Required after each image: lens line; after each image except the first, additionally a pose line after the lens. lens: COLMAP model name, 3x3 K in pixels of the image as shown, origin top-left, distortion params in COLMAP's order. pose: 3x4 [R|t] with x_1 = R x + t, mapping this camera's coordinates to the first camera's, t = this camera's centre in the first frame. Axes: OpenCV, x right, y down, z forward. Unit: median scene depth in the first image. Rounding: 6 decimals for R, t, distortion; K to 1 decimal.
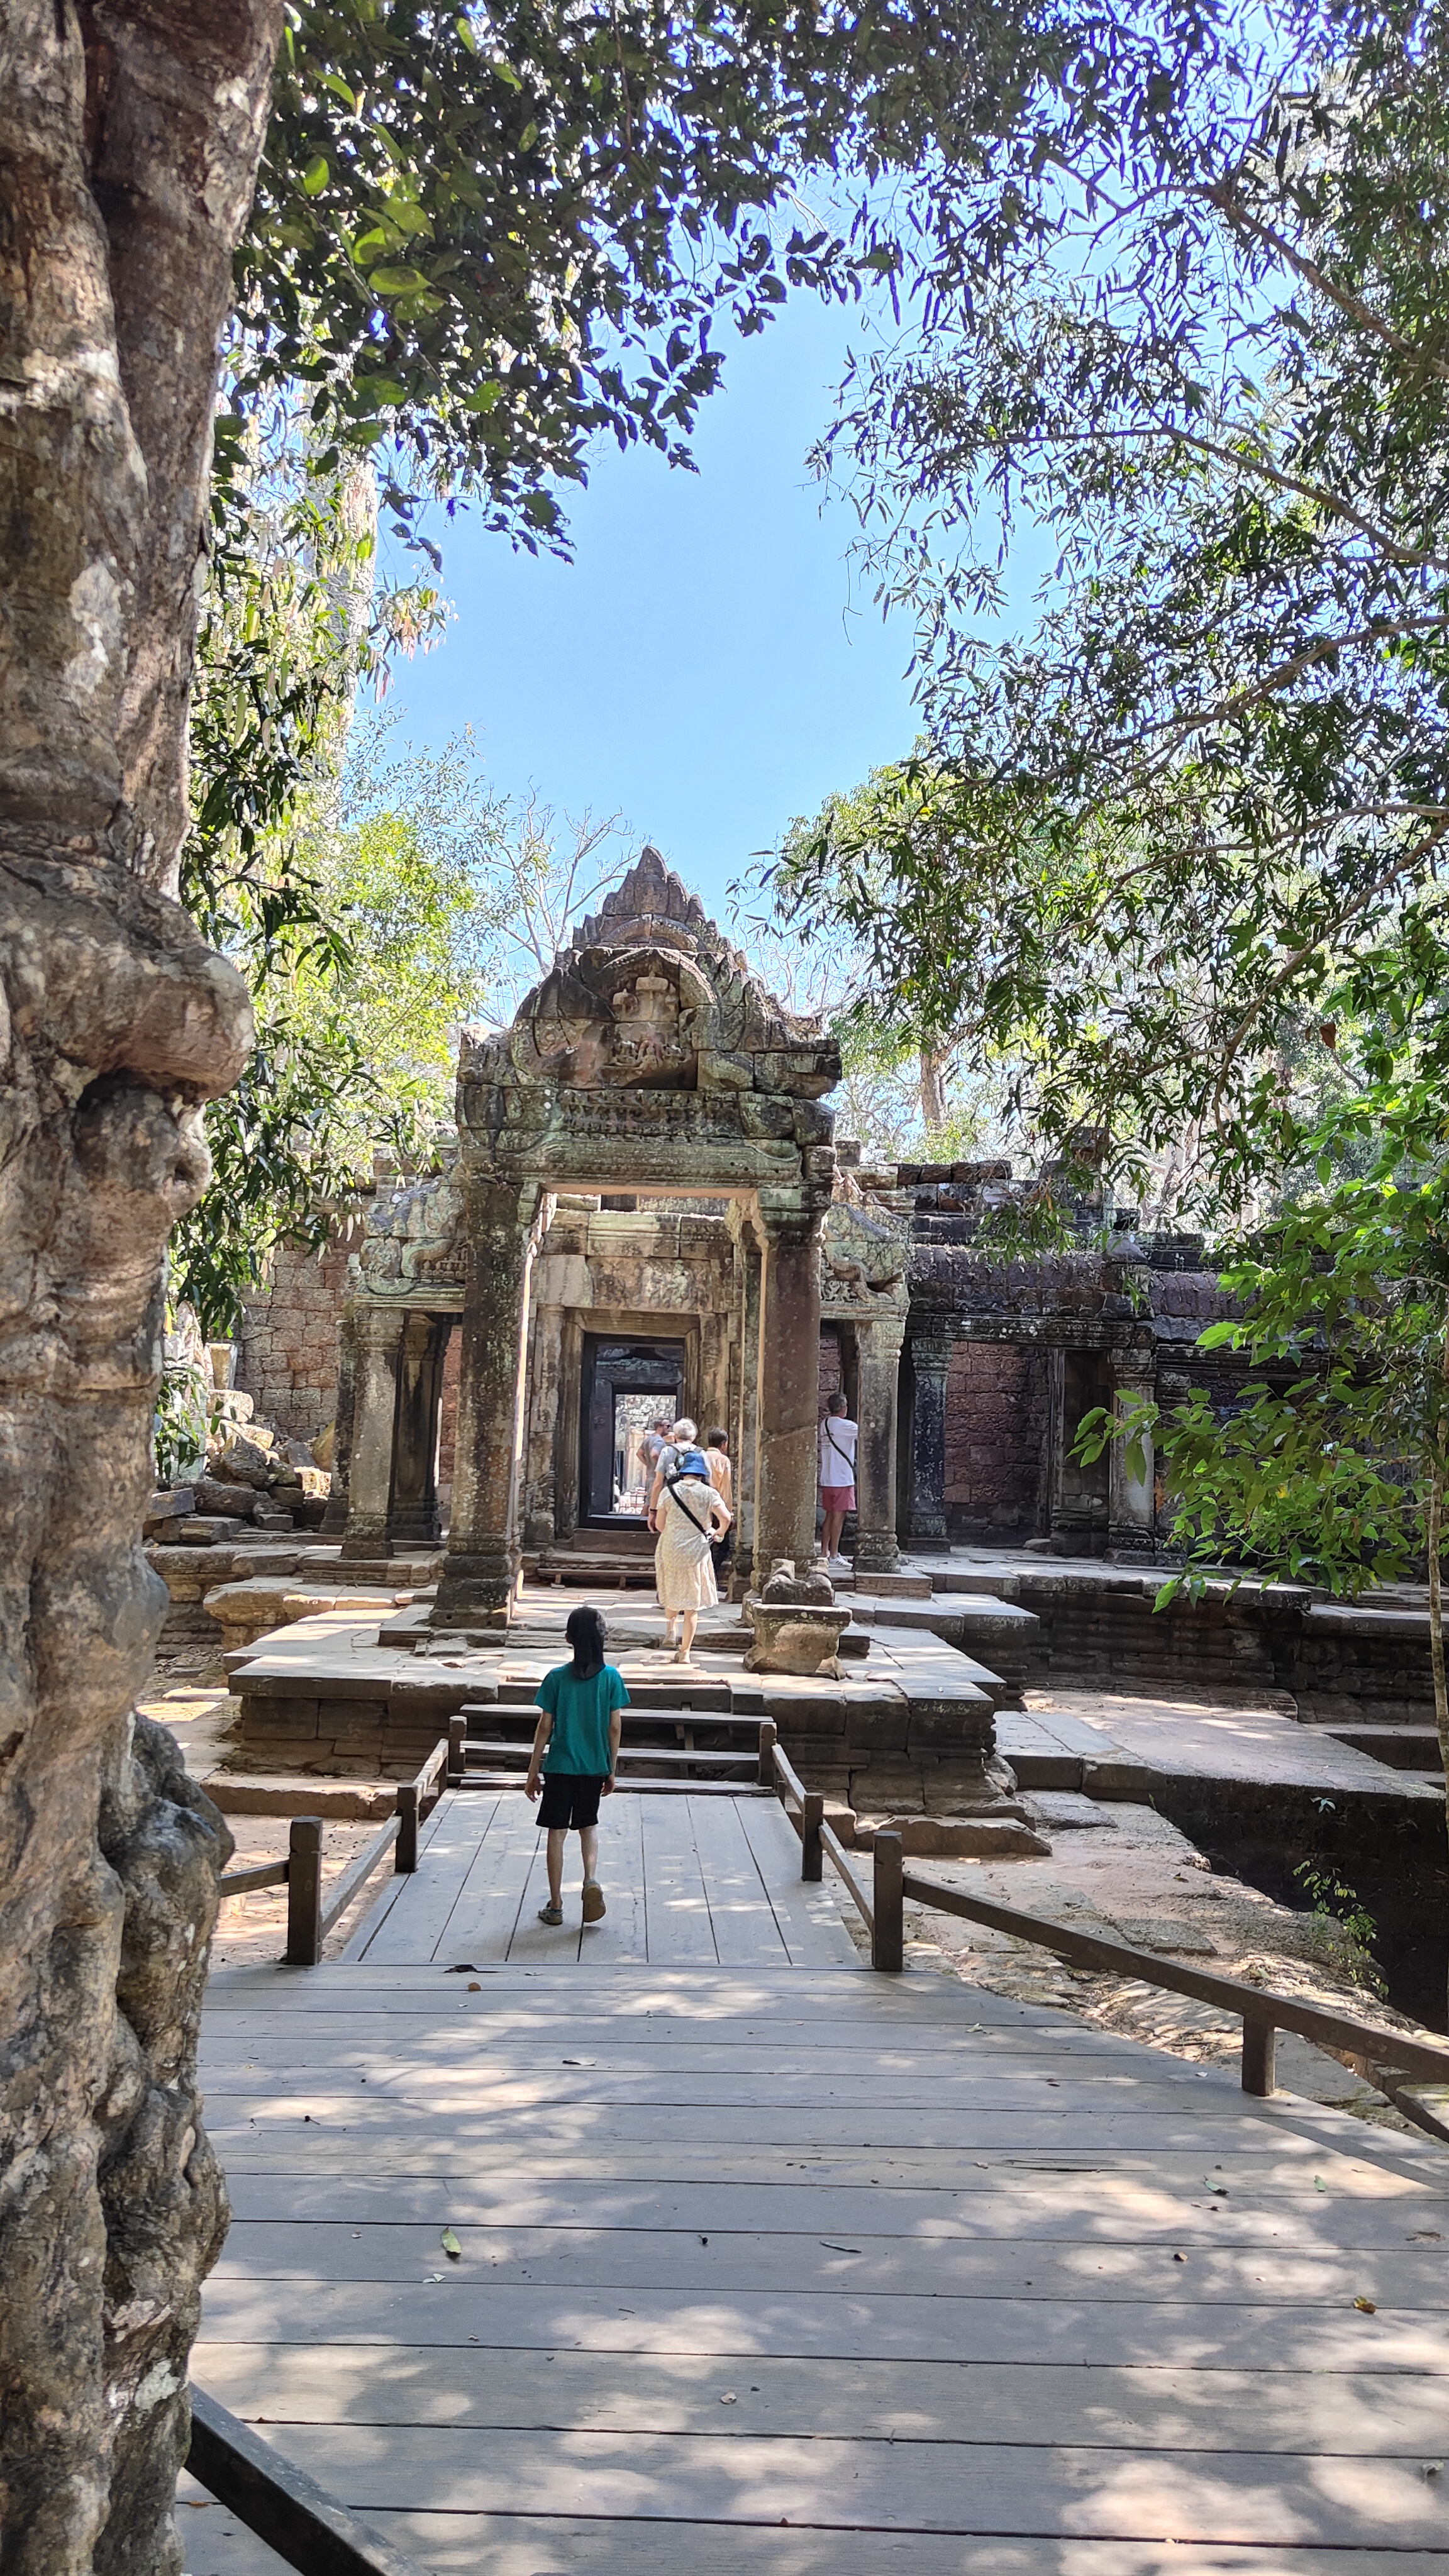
lens RADIAL K [[1811.0, 0, 749.9], [0, 1811.0, 1271.7], [0, 0, 1]] dist [0.024200, -0.018936]
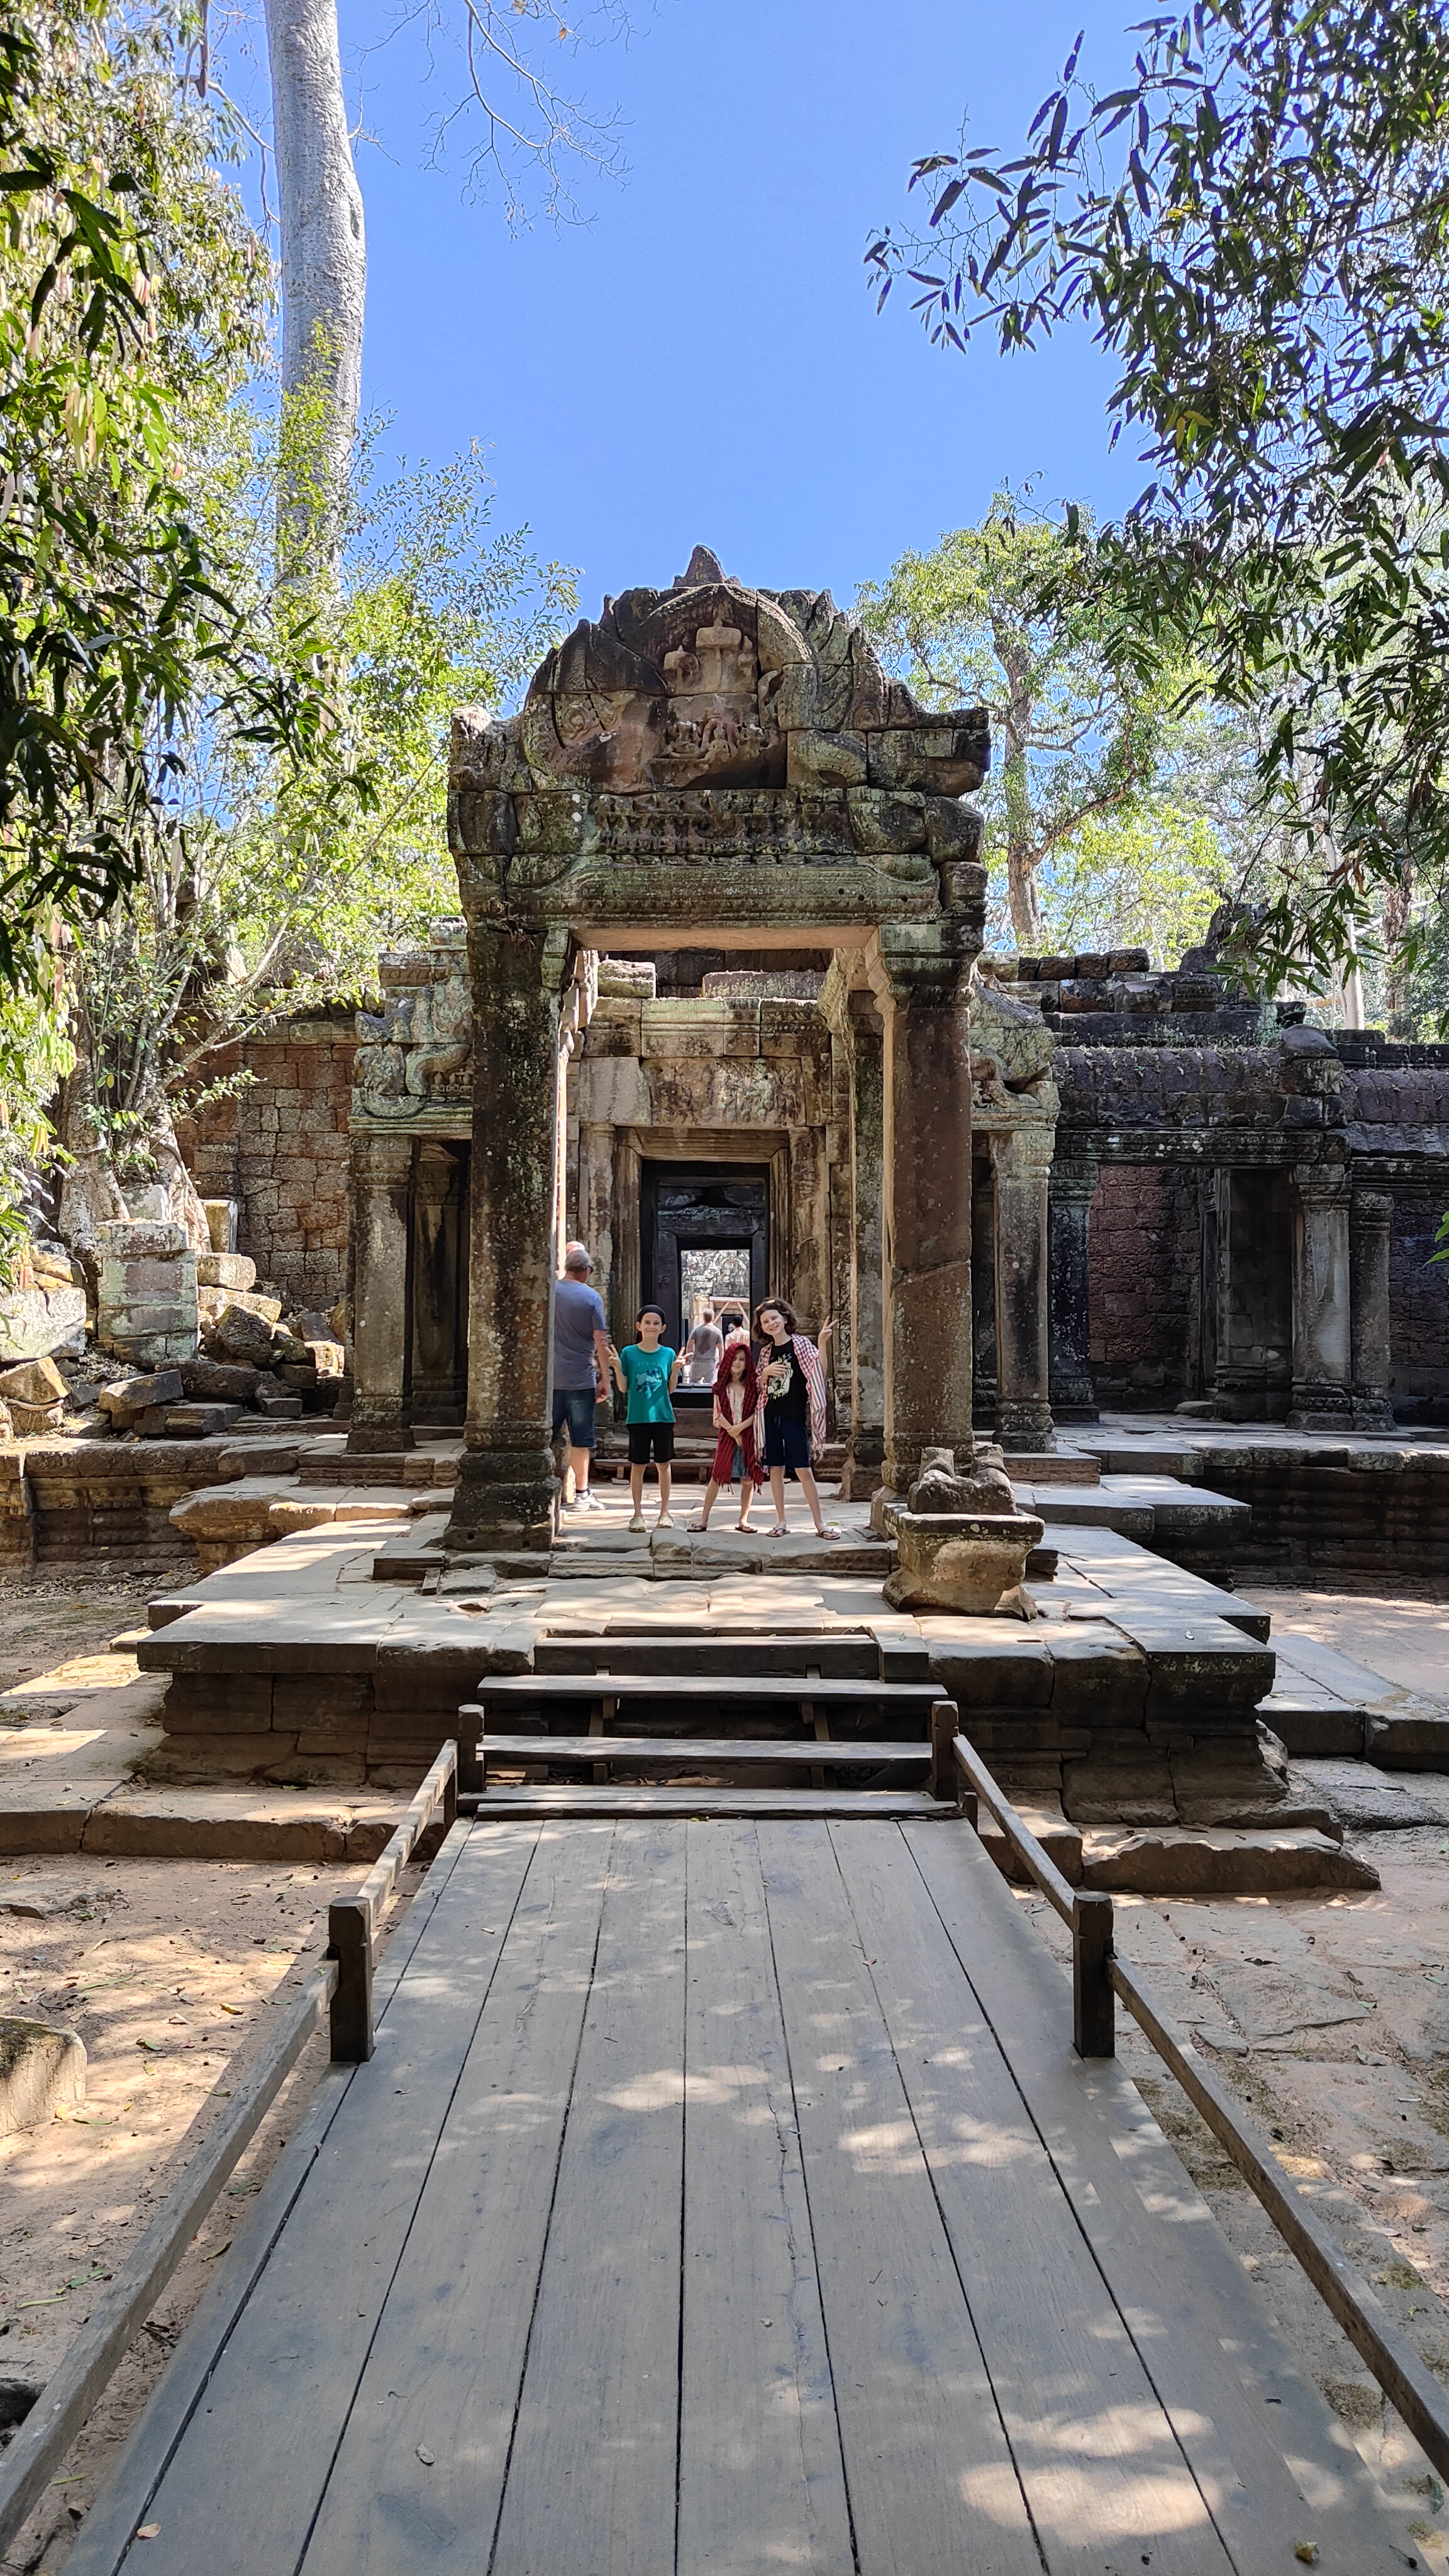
lens RADIAL K [[1811.0, 0, 714.4], [0, 1811.0, 1302.3], [0, 0, 1]] dist [0.024200, -0.018936]
pose [[0.998087, -0.030506, -0.053771, -0.025104], [0.035201, 0.995440, 0.088661, 0.034085], [0.050821, -0.090384, 0.994609, 0.272820]]
